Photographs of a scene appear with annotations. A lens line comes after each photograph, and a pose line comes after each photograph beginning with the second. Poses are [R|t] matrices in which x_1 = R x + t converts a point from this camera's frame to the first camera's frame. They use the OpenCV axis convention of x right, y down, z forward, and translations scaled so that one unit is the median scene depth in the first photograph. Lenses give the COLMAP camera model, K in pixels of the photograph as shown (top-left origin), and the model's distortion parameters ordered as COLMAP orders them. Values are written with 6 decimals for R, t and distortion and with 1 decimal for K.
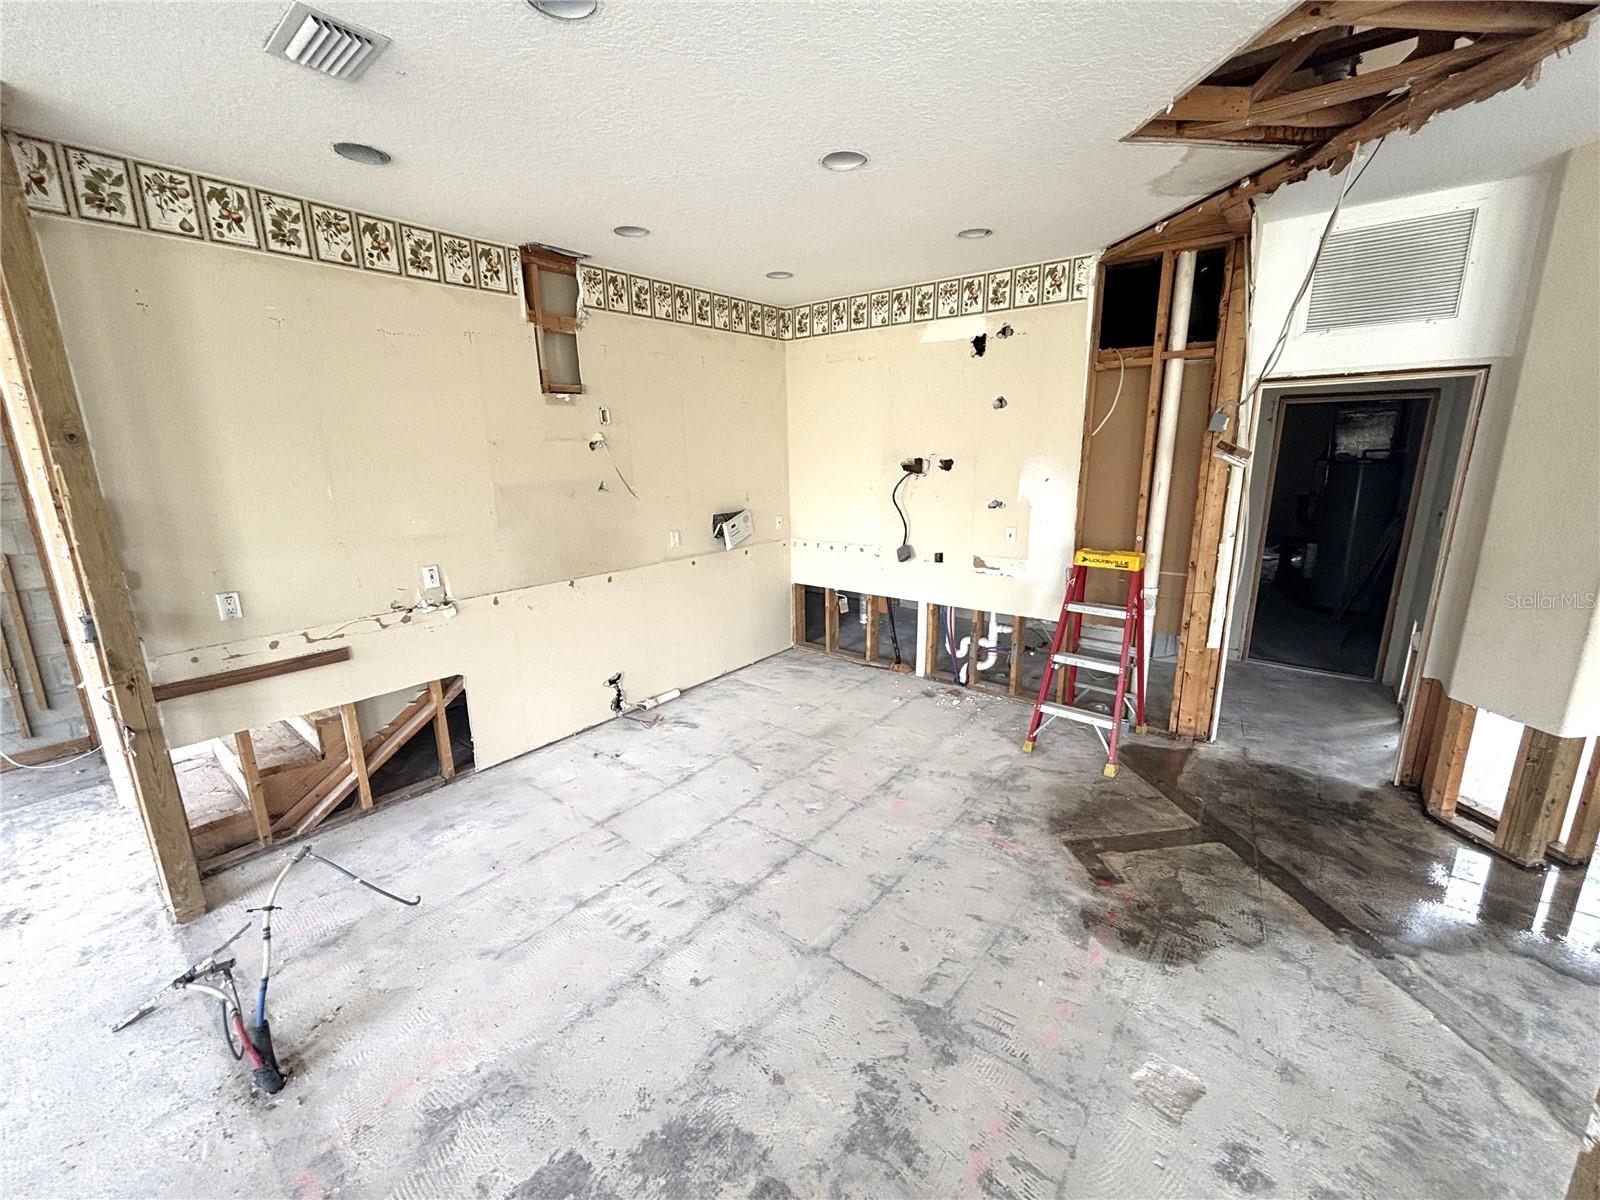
lens RADIAL K [[650.7, 0, 799.5], [0, 650.7, 597.8], [0, 0, 1]] dist [0.000786, 0.000517]
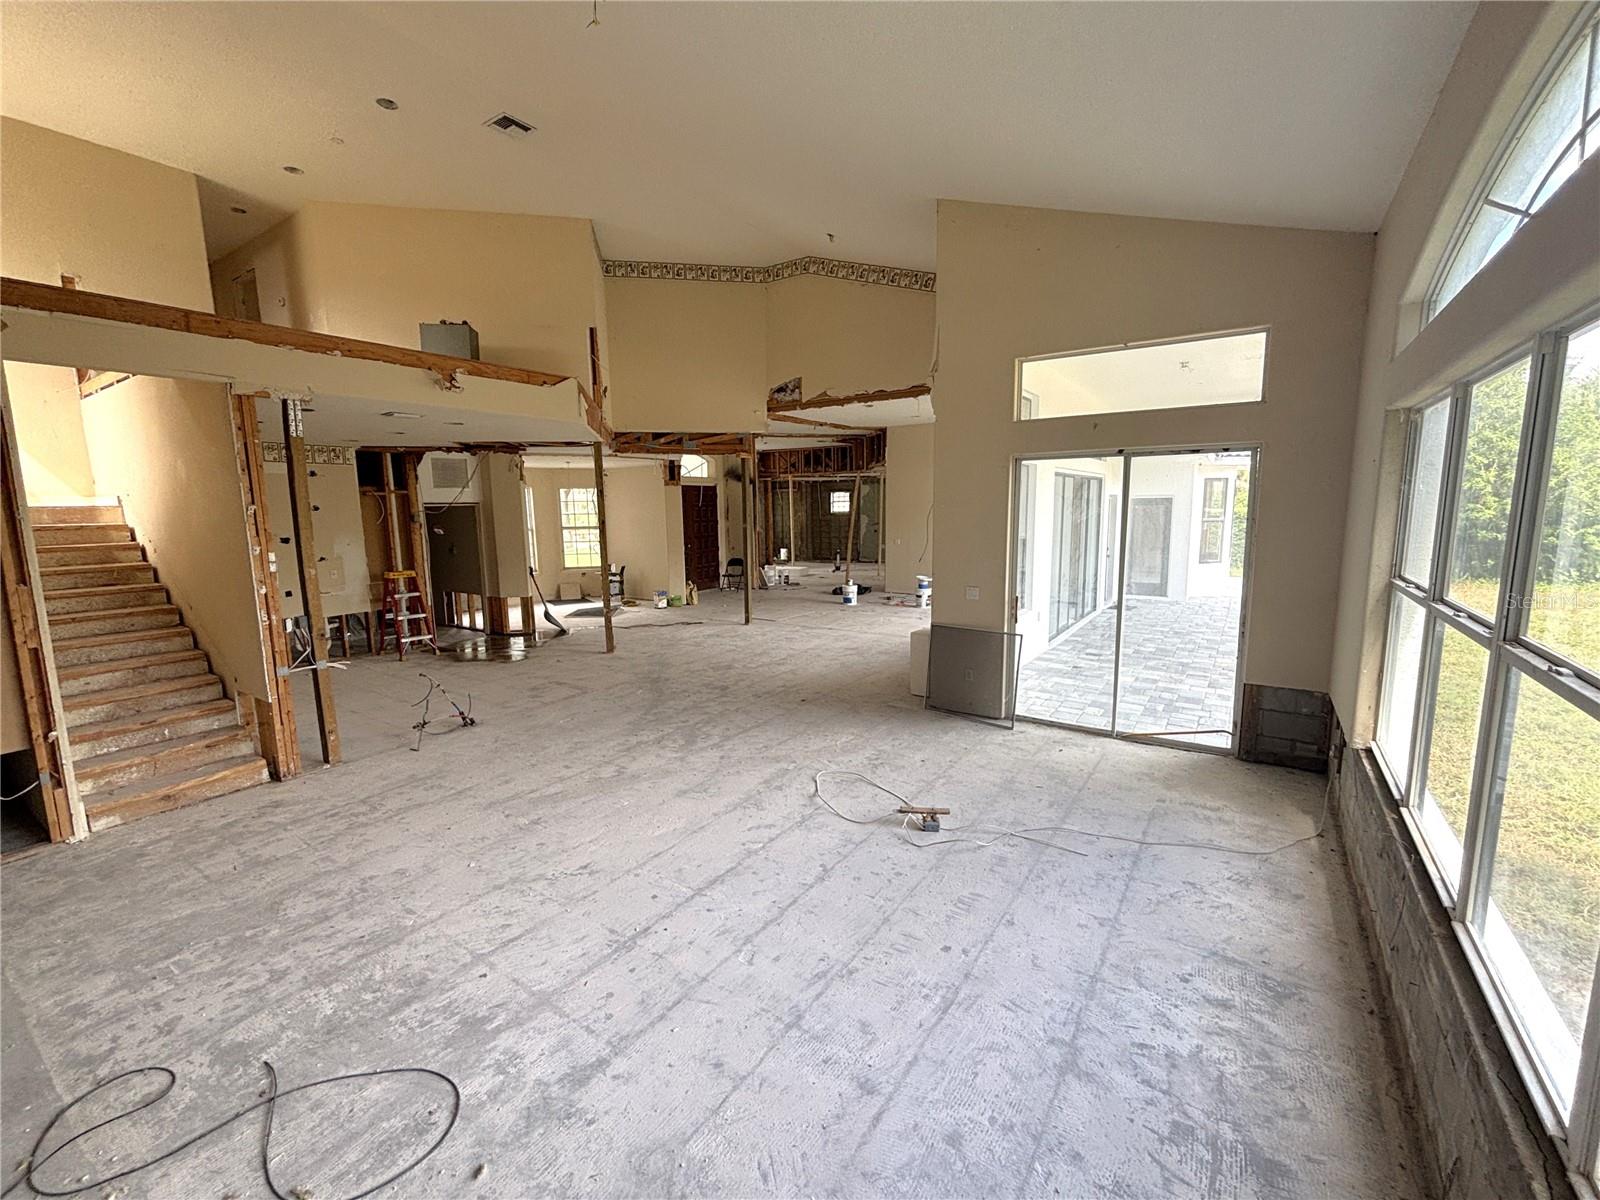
lens RADIAL K [[650.7, 0, 795.8], [0, 650.7, 607.1], [0, 0, 1]] dist [0.000786, 0.000517]
pose [[-0.080224, -0.136586, 0.987374, -2.695743], [0.240122, 0.958747, 0.152136, 0.057232], [-0.967422, 0.249295, -0.044118, -0.369341]]
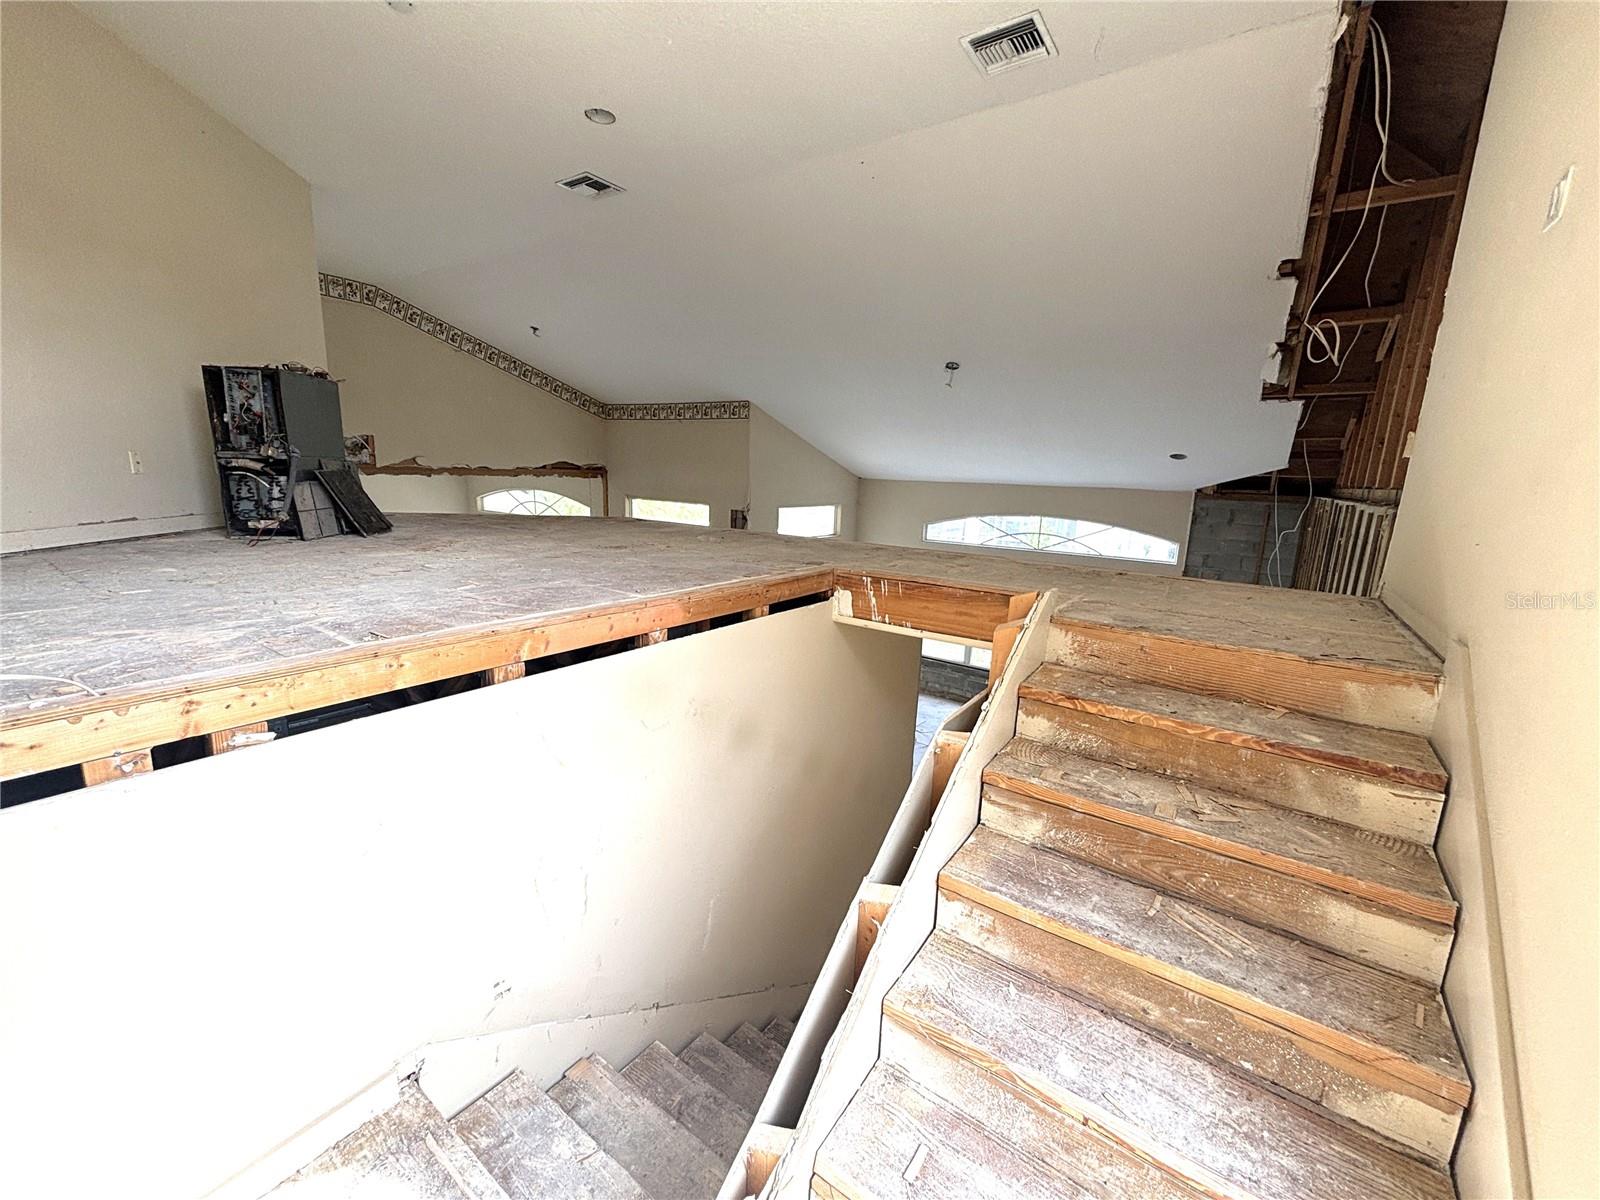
lens RADIAL K [[650.7, 0, 794.6], [0, 650.7, 595.2], [0, 0, 1]] dist [0.000786, 0.000517]
pose [[-0.998599, -0.008777, -0.052188, -0.600833], [-0.029333, 0.912605, 0.407789, -1.200569], [0.044048, 0.408748, -0.911584, 2.089824]]
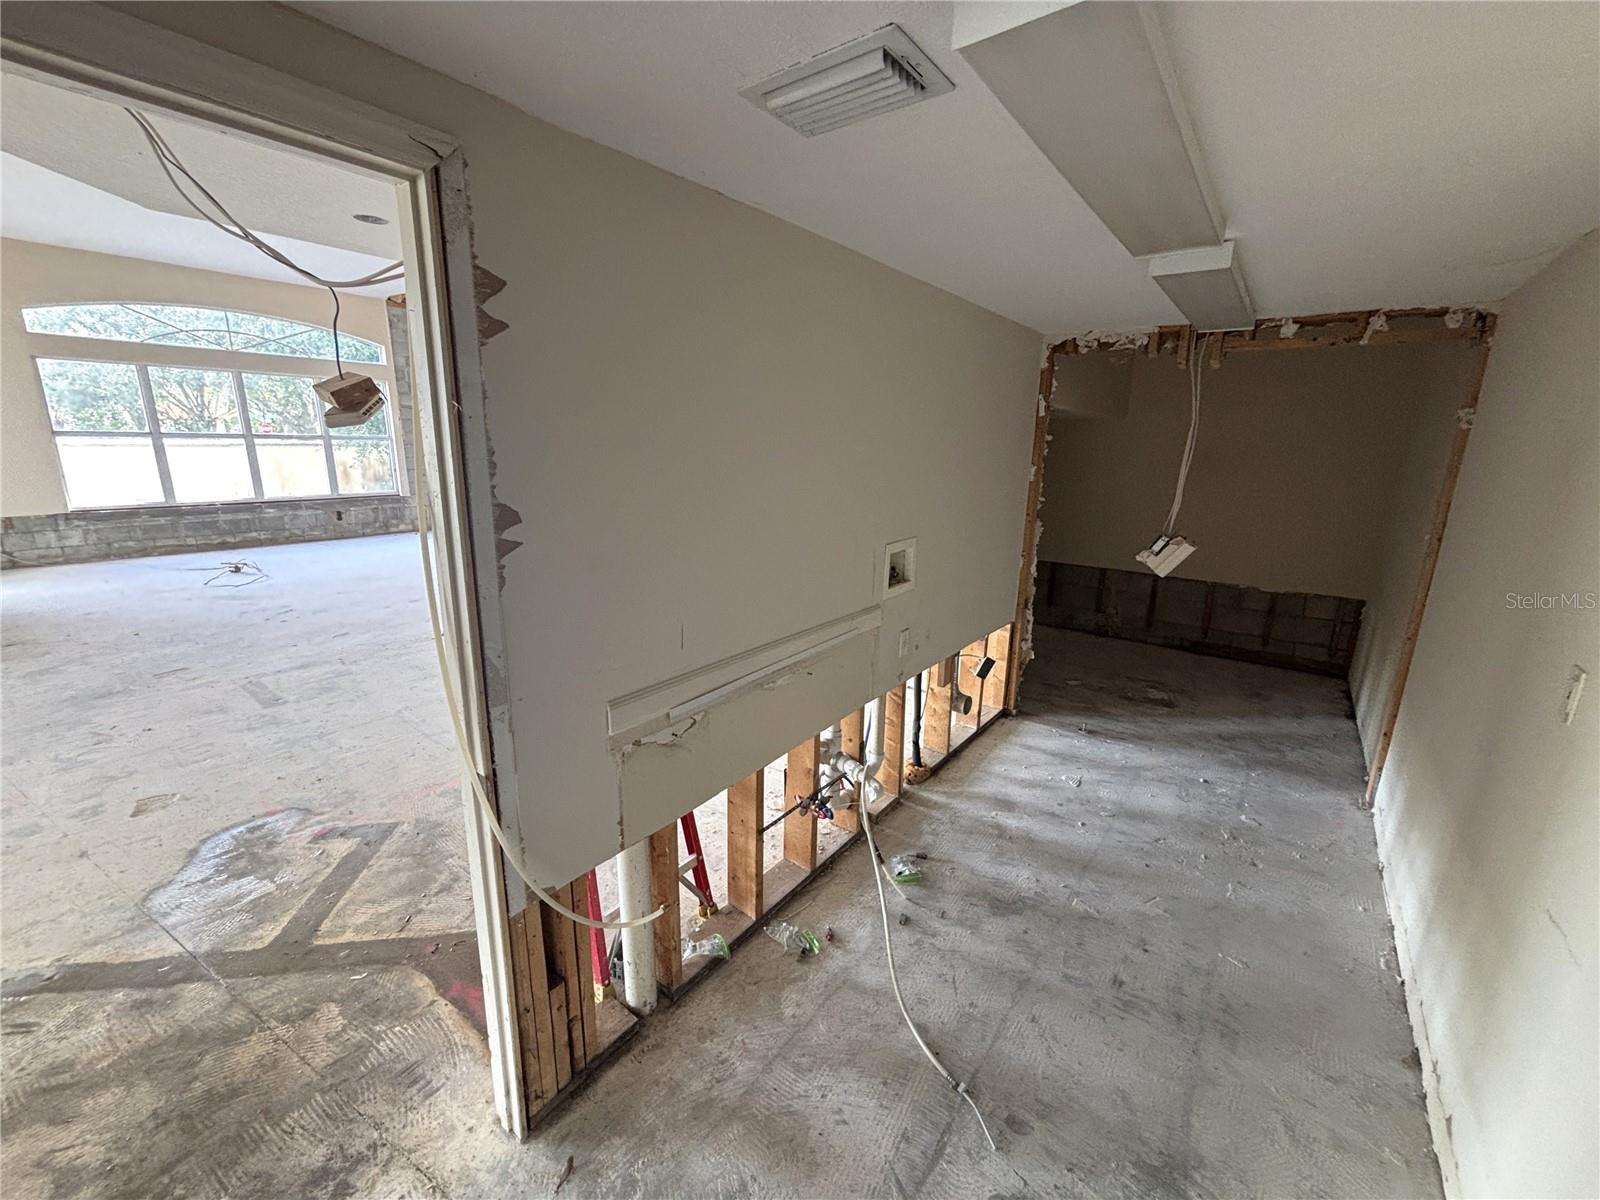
lens RADIAL K [[650.7, 0, 803.4], [0, 650.7, 601.0], [0, 0, 1]] dist [0.000786, 0.000517]
pose [[0.024617, 0.252620, -0.967252, 1.334365], [-0.244811, 0.939609, 0.239170, -0.314379], [0.969258, 0.230906, 0.084974, 1.509511]]
